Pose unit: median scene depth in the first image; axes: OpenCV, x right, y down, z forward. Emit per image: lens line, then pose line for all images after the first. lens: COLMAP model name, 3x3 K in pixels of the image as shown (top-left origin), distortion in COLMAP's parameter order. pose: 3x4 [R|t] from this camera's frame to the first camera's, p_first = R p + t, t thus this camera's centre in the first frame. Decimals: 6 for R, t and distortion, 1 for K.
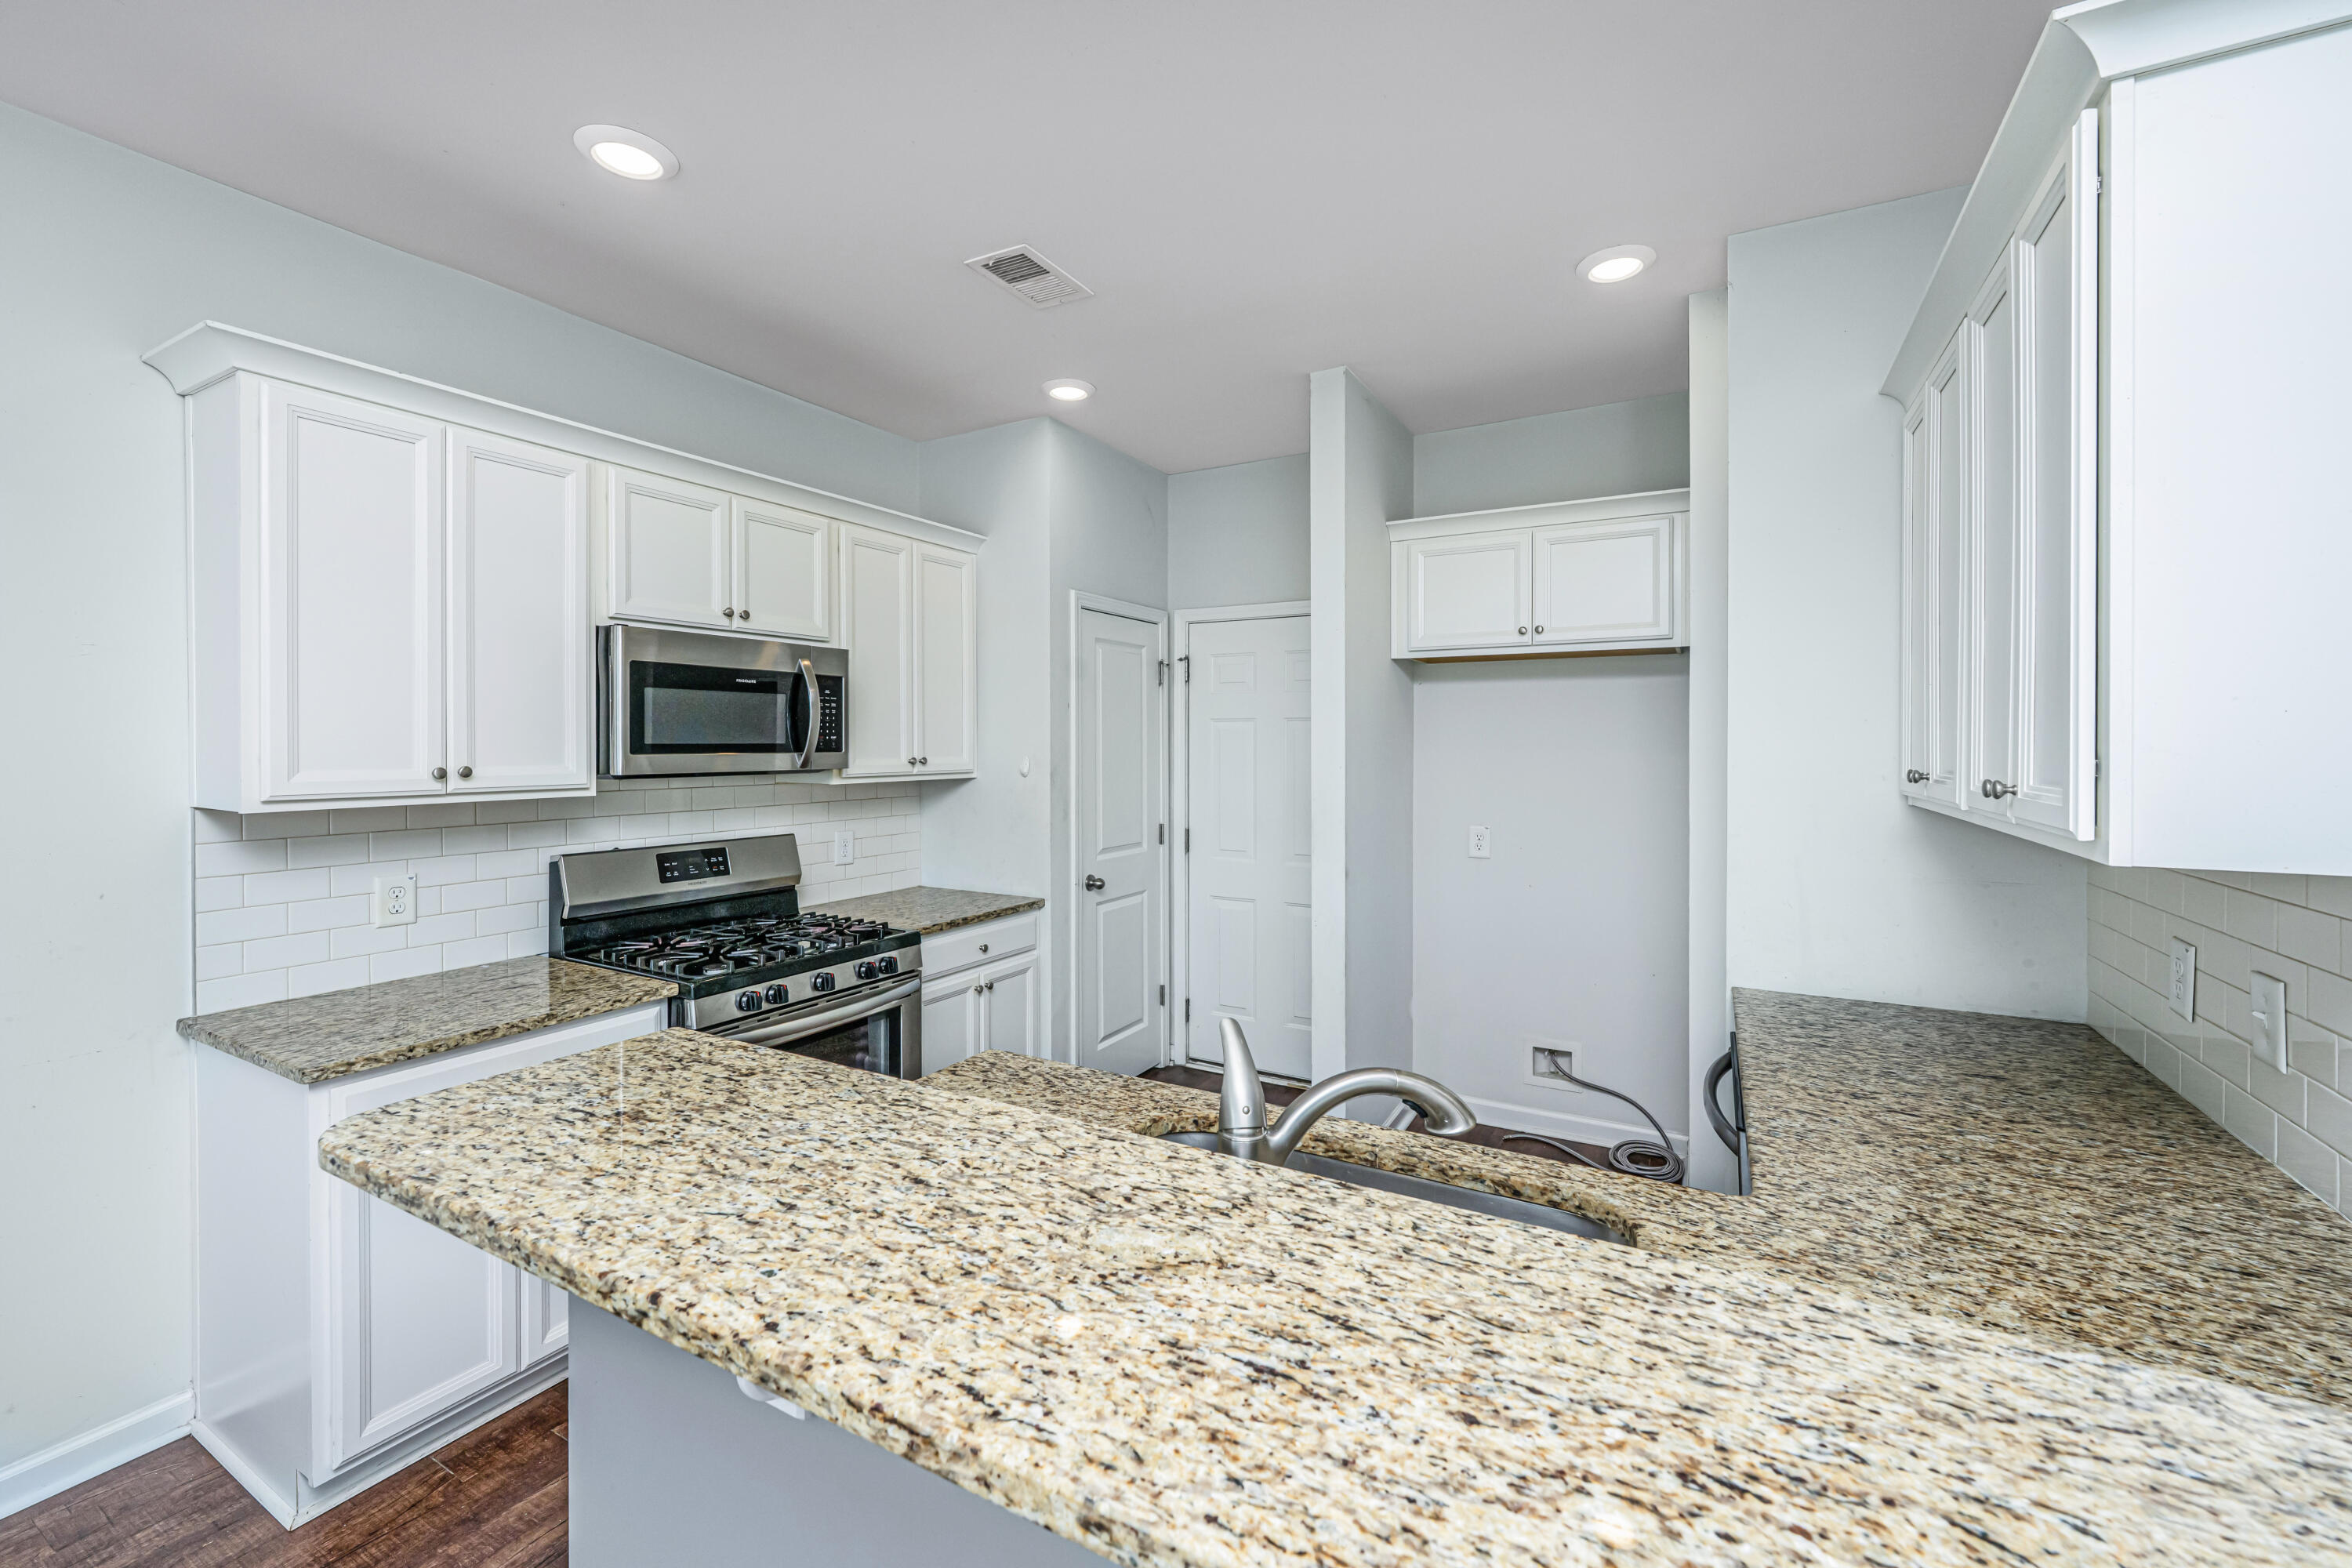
lens RADIAL K [[934.8, 0, 1190.0], [0, 934.8, 751.1], [0, 0, 1]] dist [-0.000753, -0.000125]
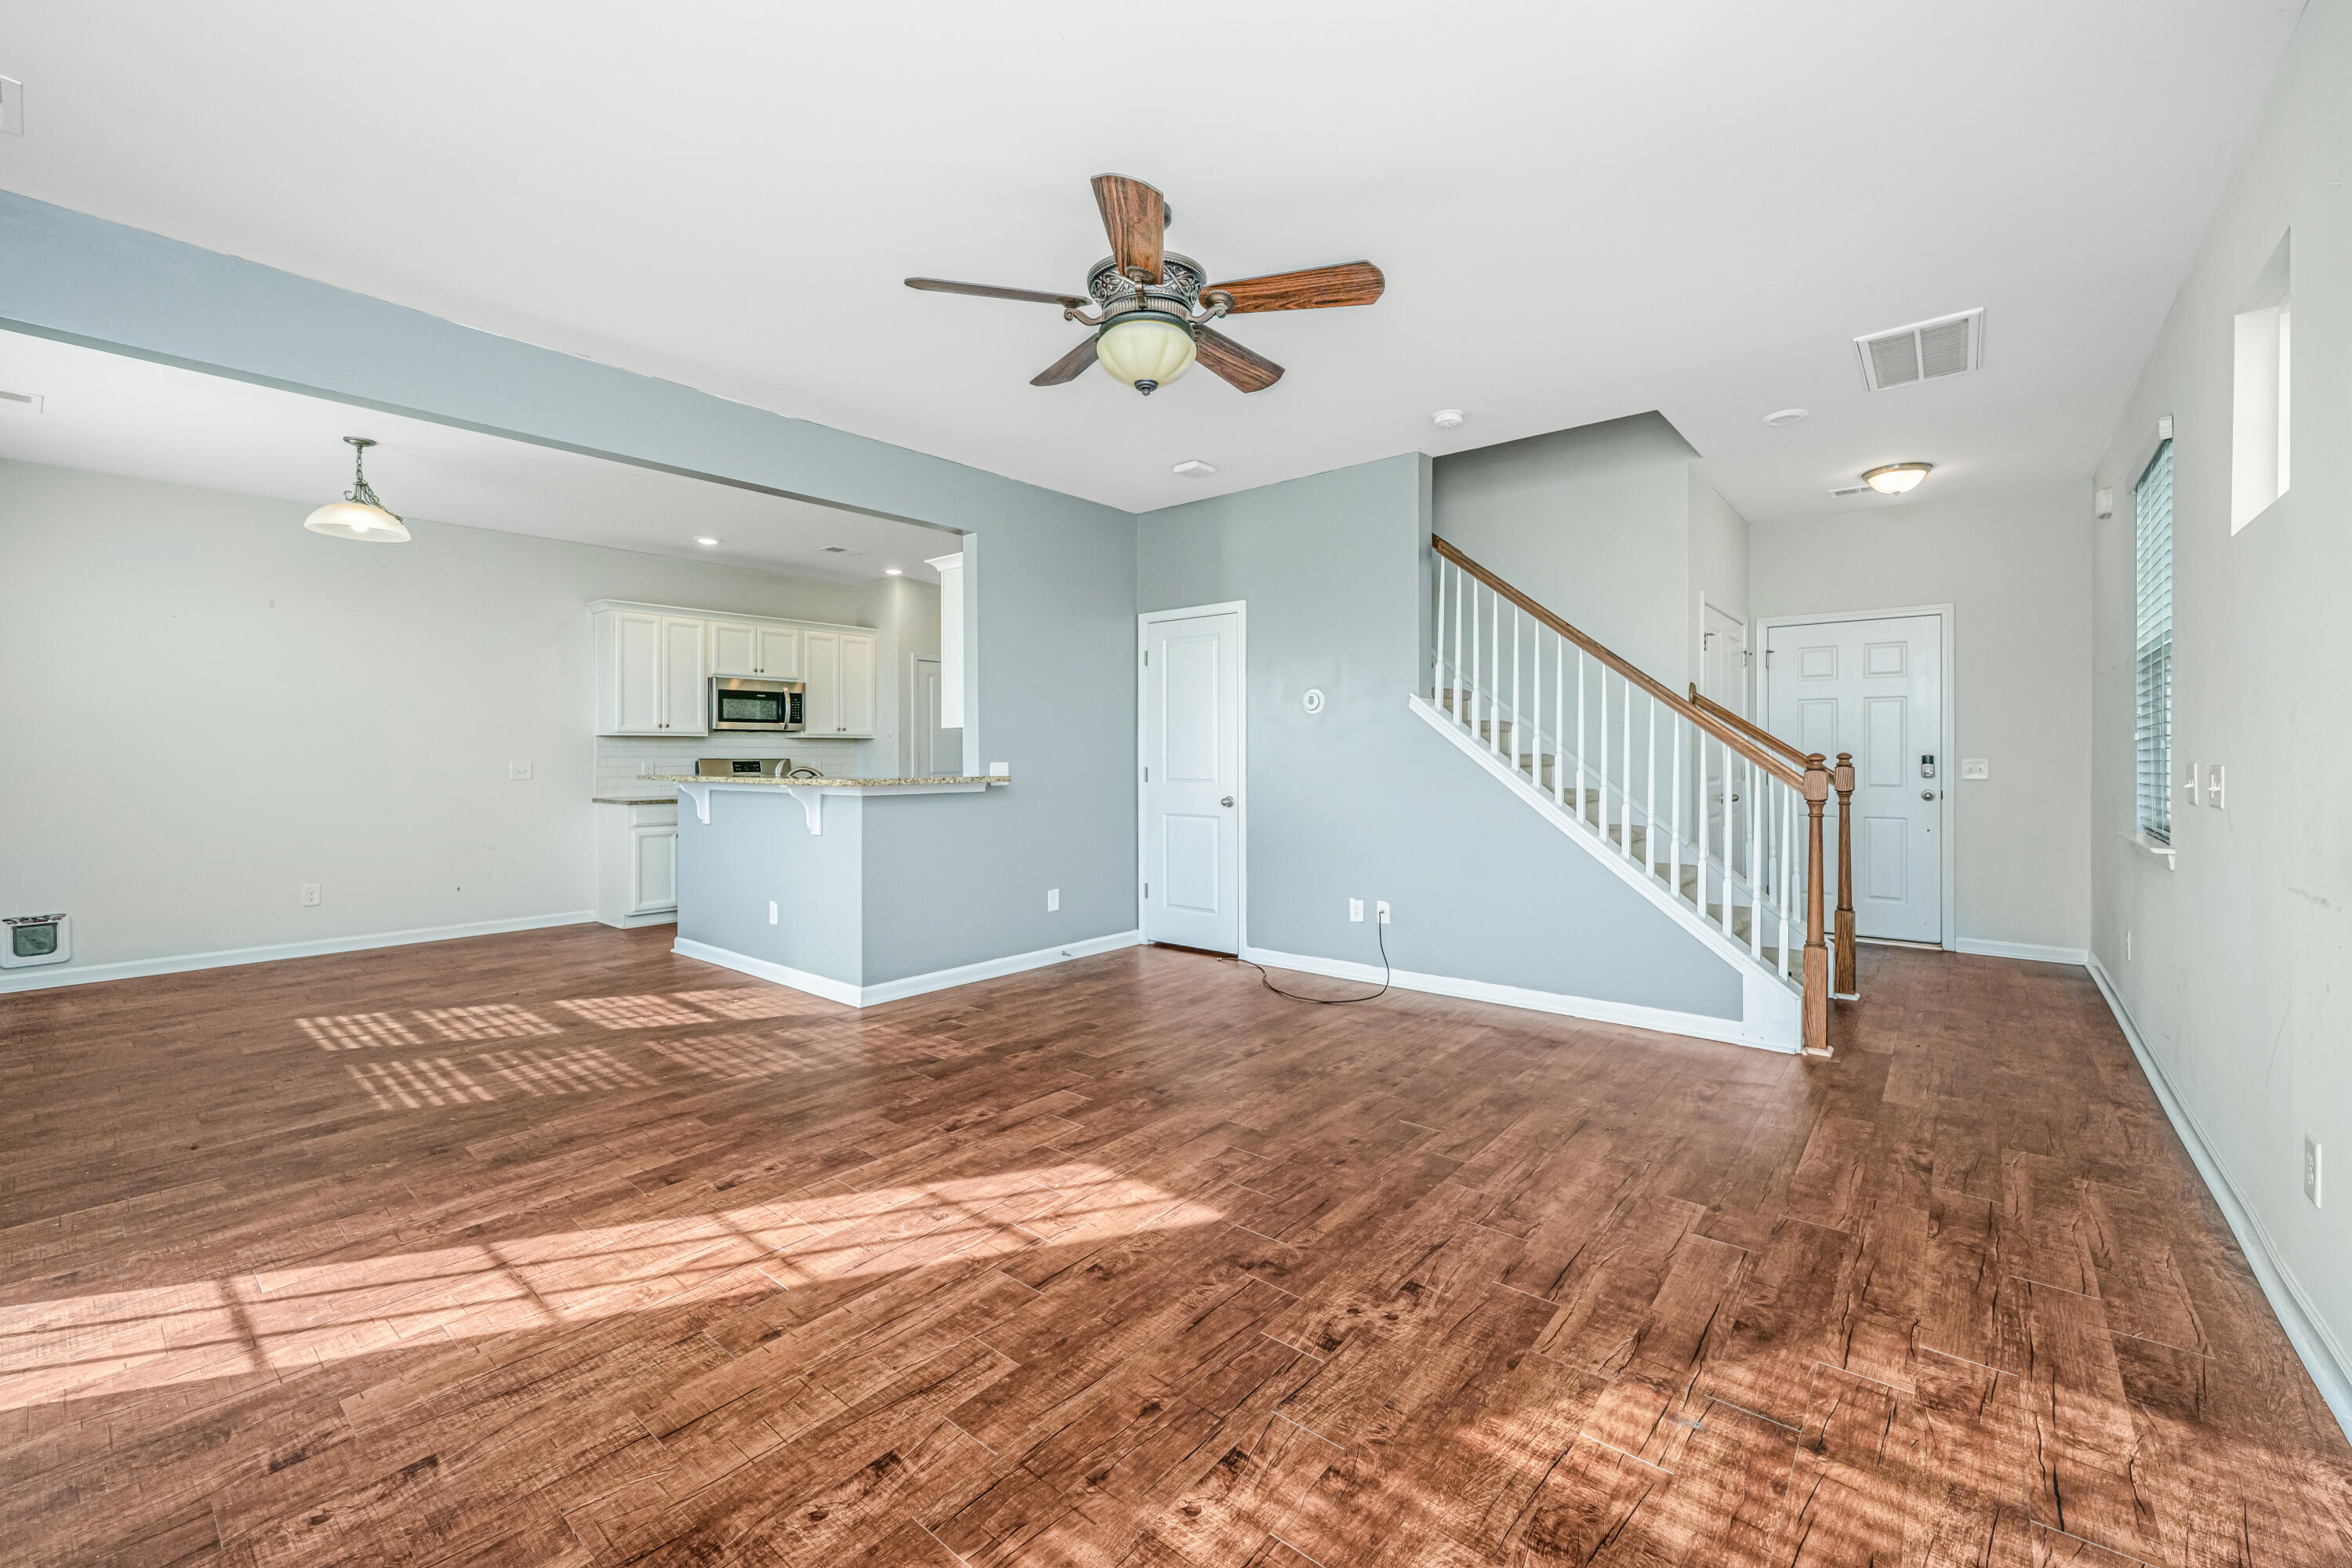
lens RADIAL K [[943.5, 0, 1167.4], [0, 943.5, 765.7], [0, 0, 1]] dist [0.000692, 0.000131]
pose [[0.981991, -0.002291, -0.188915, 1.078520], [0.002352, 0.999997, 0.000100, 0.116904], [0.188914, -0.000542, 0.981993, -1.314966]]
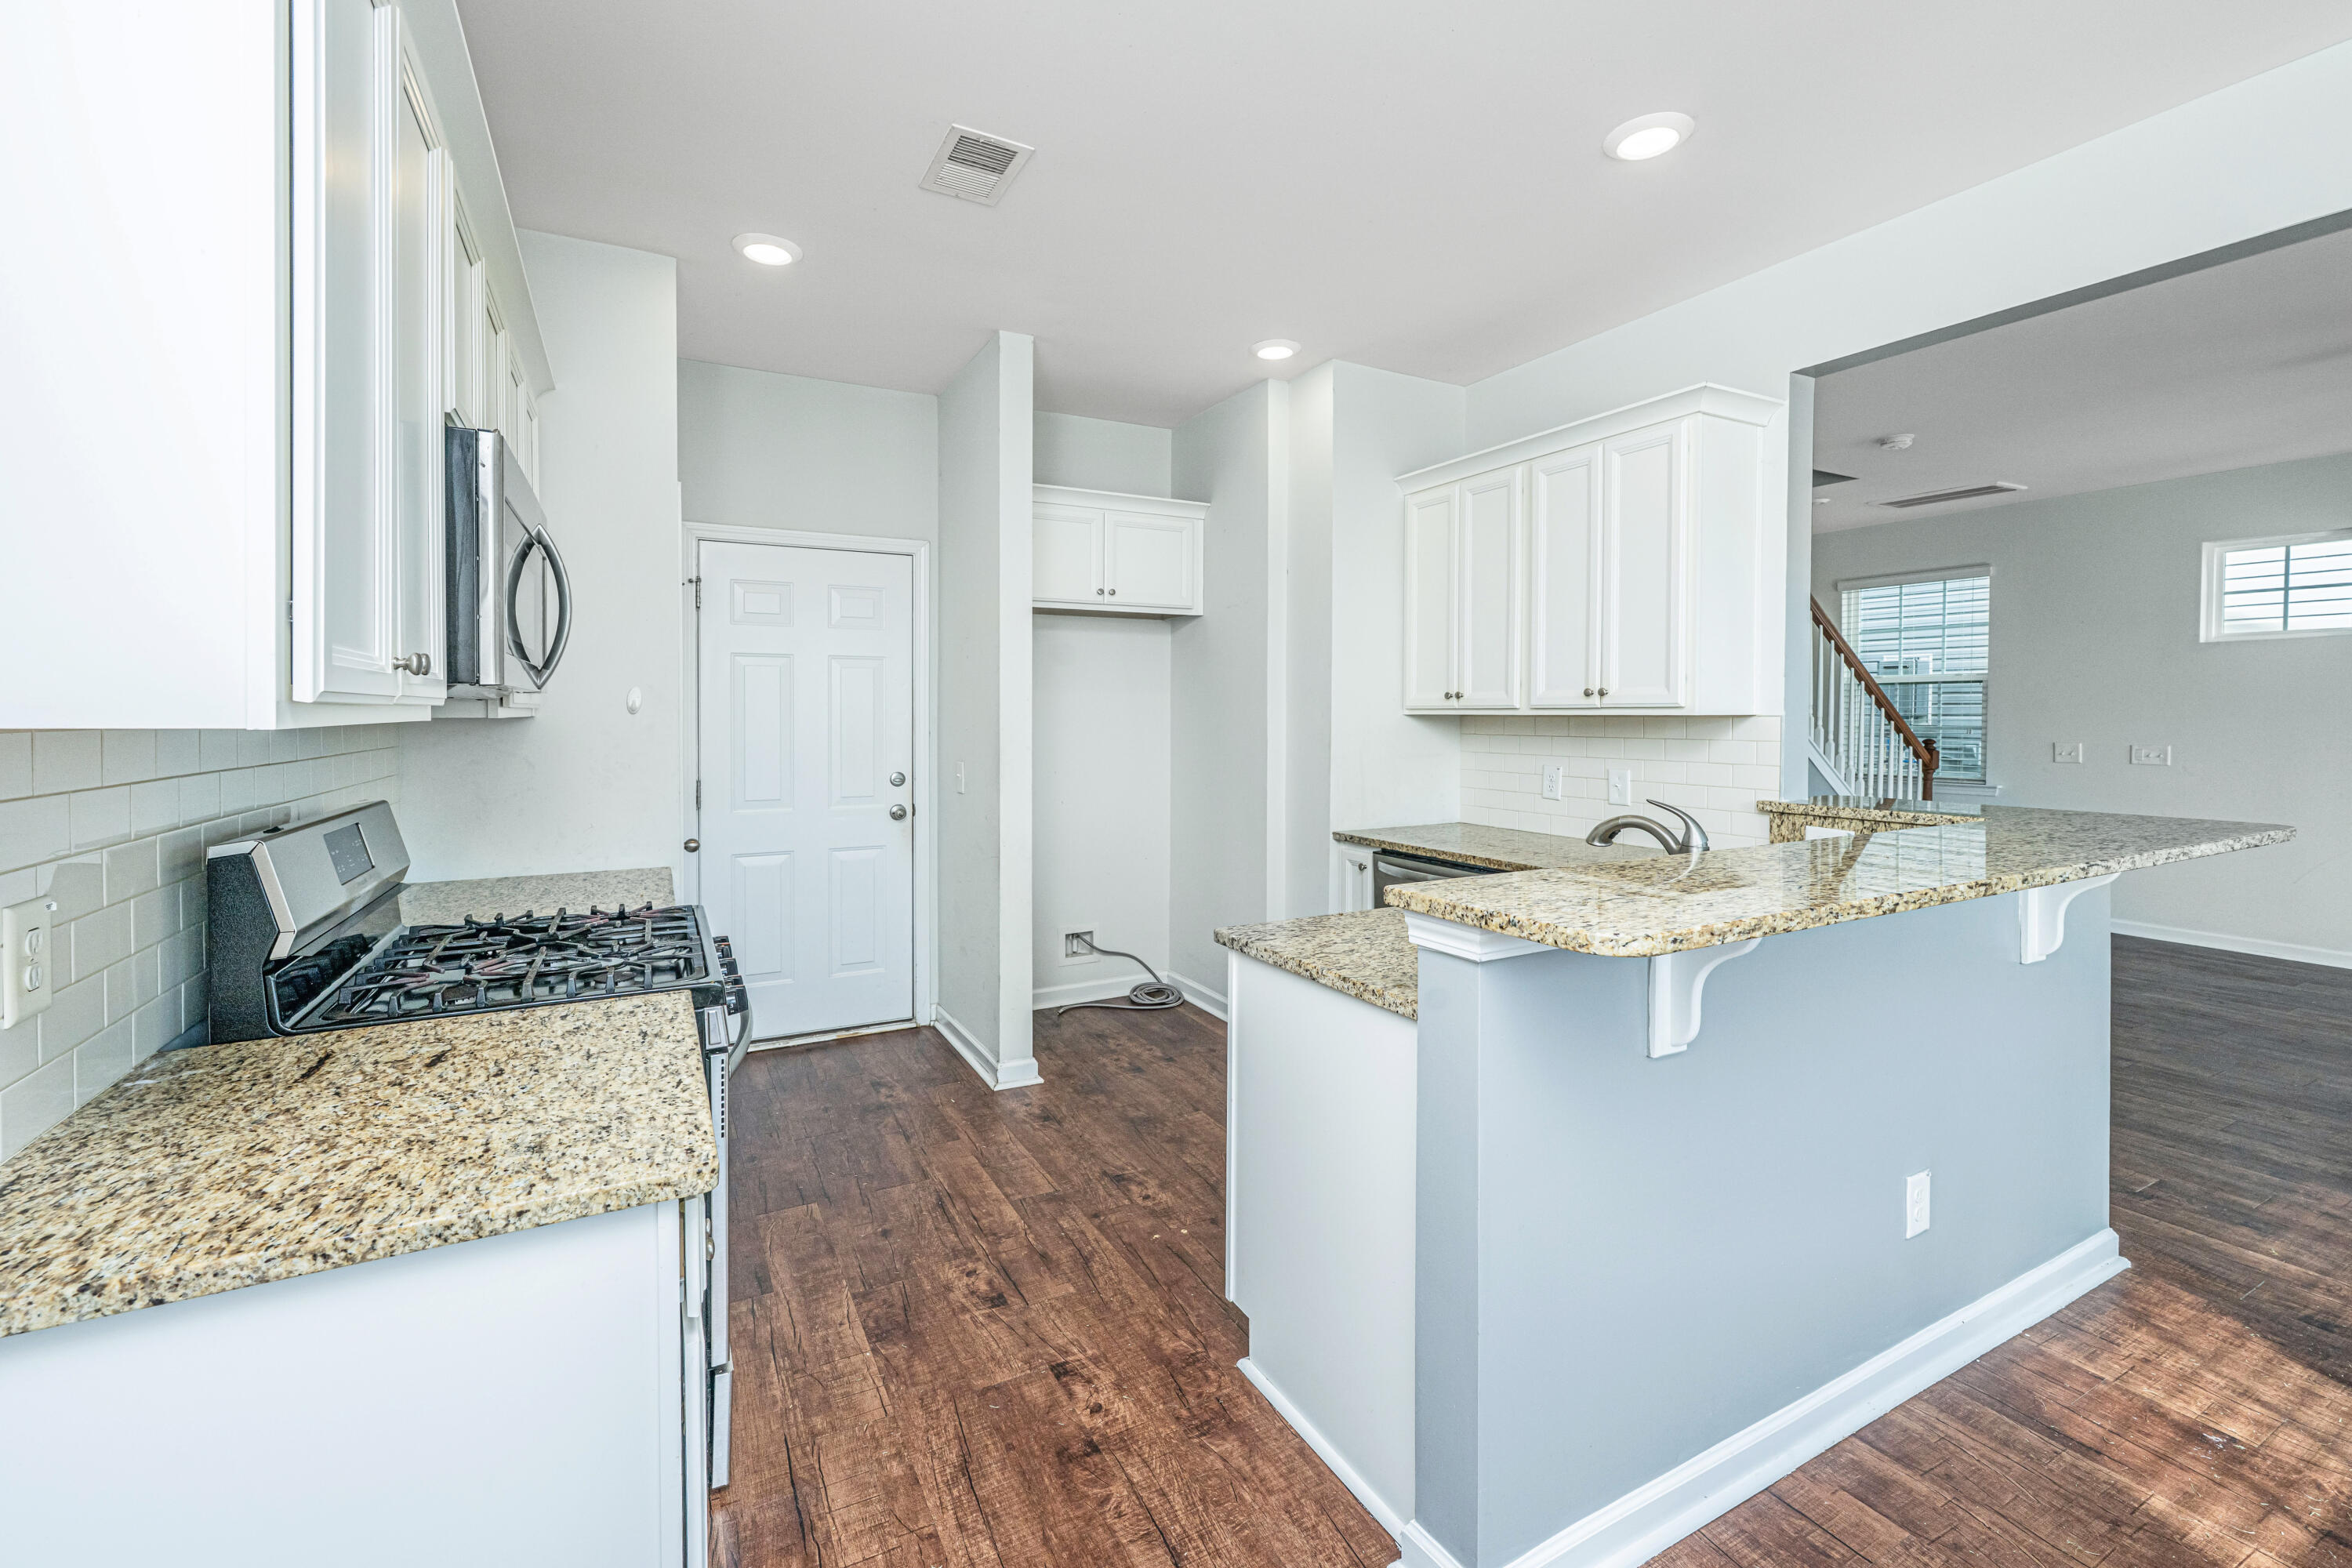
lens RADIAL K [[967.5, 0, 1169.4], [0, 967.5, 736.9], [0, 0, 1]] dist [-0.001593, -0.000004]
pose [[0.550432, -0.011705, 0.834798, -0.718558], [0.018351, 0.999830, 0.001919, 0.065058], [-0.834678, 0.014263, 0.550553, 0.255732]]
